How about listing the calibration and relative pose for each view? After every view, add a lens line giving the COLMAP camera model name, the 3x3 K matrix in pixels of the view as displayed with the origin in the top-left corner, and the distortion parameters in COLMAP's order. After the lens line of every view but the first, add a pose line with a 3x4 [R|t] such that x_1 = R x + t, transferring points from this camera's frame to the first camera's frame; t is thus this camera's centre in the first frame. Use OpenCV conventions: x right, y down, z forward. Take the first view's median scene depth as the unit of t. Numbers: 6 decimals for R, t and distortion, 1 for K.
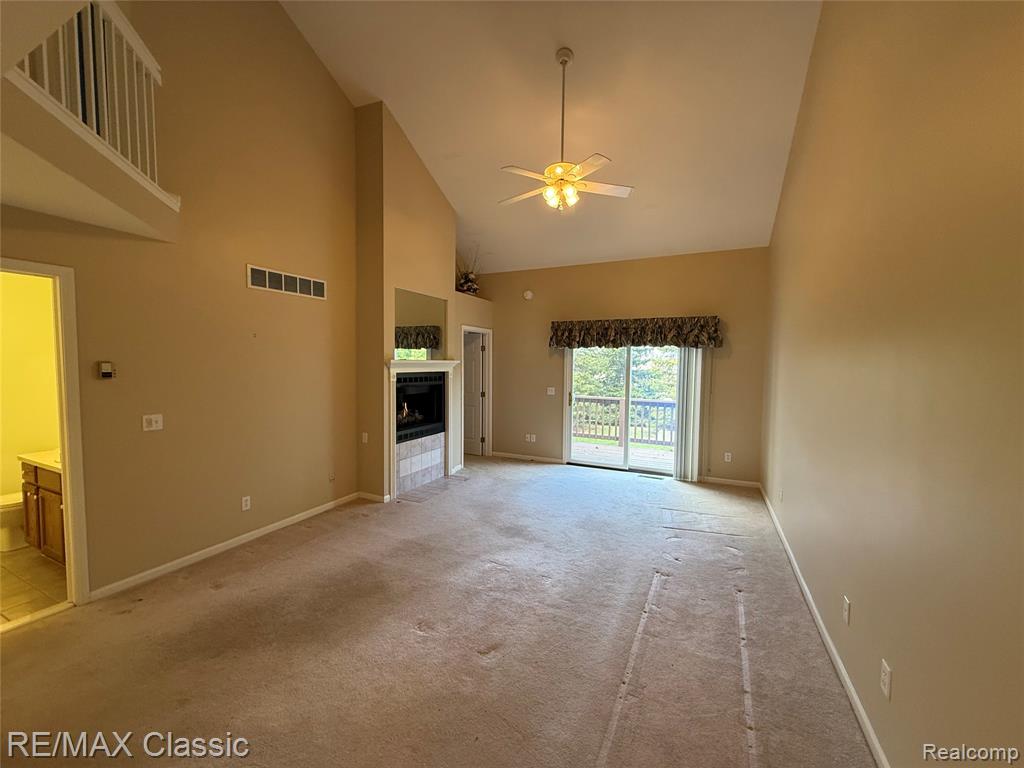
lens RADIAL K [[408.6, 0, 506.9], [0, 408.6, 382.4], [0, 0, 1]] dist [0.001041, 0.000100]
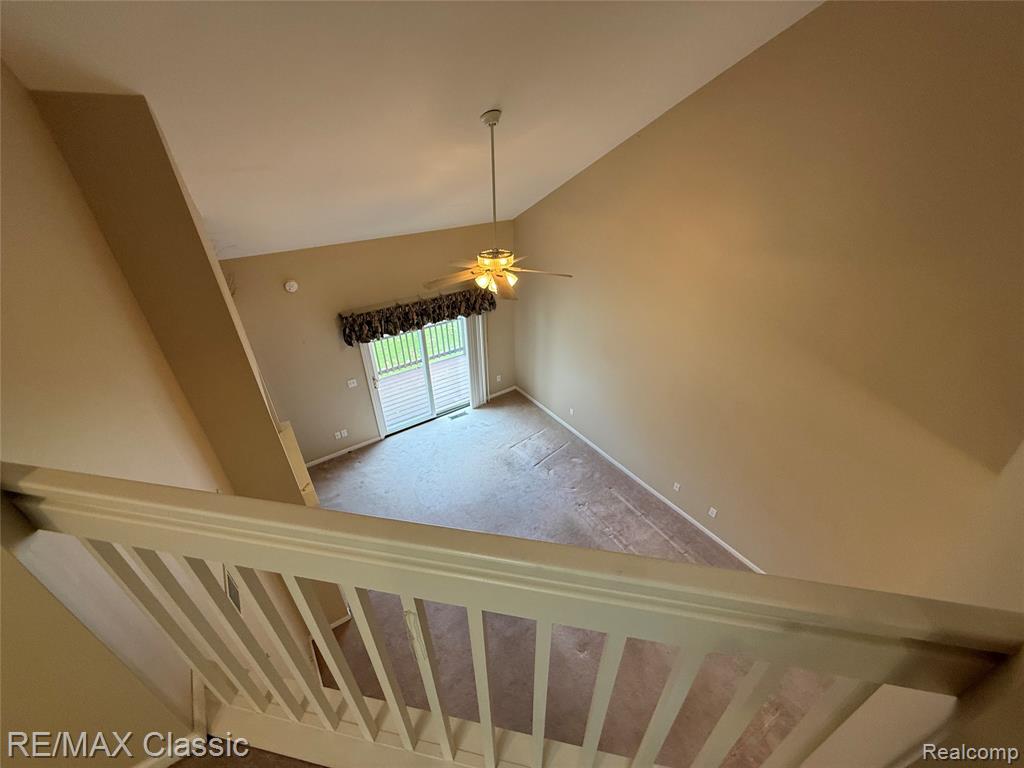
lens RADIAL K [[408.6, 0, 513.2], [0, 408.6, 388.3], [0, 0, 1]] dist [0.001041, 0.000100]
pose [[0.501676, -0.471204, 0.725457, -0.410191], [0.064691, 0.856713, 0.511721, -0.446484], [-0.862633, -0.209788, 0.460275, 0.284074]]
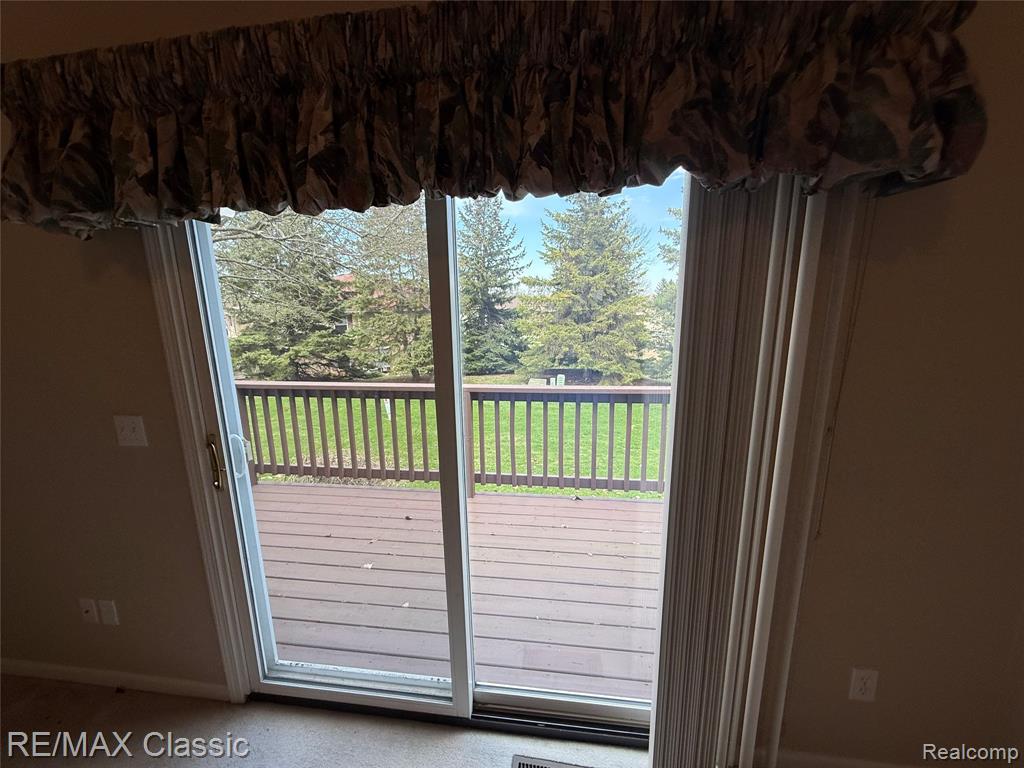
lens RADIAL K [[408.6, 0, 504.1], [0, 408.6, 383.9], [0, 0, 1]] dist [0.001041, 0.000100]
pose [[0.951492, -0.090462, 0.294074, 0.259378], [0.046139, 0.986944, 0.154313, -0.033451], [-0.304194, -0.133260, 0.943243, 0.777486]]
